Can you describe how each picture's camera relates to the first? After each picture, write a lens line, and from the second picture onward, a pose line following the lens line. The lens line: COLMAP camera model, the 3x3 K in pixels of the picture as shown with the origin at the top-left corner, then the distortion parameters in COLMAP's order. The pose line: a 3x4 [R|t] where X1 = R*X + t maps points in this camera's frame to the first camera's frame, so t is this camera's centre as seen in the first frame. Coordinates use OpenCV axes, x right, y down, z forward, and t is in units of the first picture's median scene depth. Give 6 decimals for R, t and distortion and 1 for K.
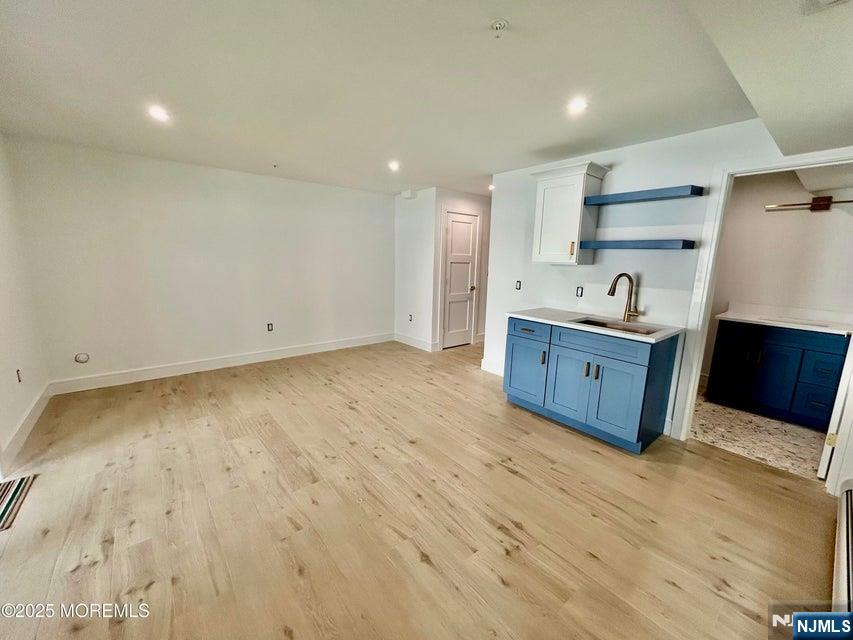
lens RADIAL K [[345.4, 0, 426.8], [0, 345.4, 323.5], [0, 0, 1]] dist [0.000069, 0.001423]
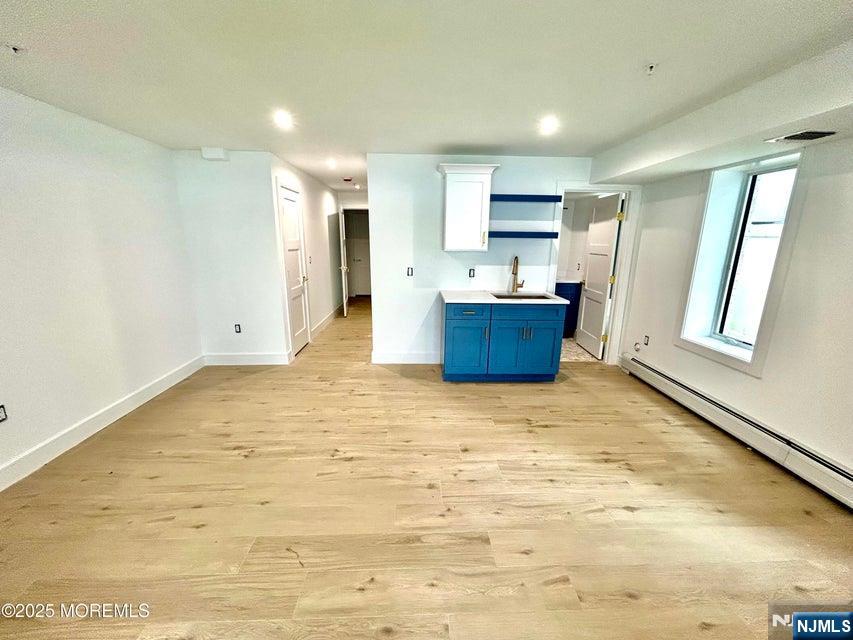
lens RADIAL K [[345.4, 0, 426.2], [0, 345.4, 321.6], [0, 0, 1]] dist [0.000069, 0.001423]
pose [[0.604274, -0.202573, 0.770595, -0.740562], [0.153483, 0.978622, 0.136902, -0.140975], [-0.781854, 0.035547, 0.622448, 0.470308]]
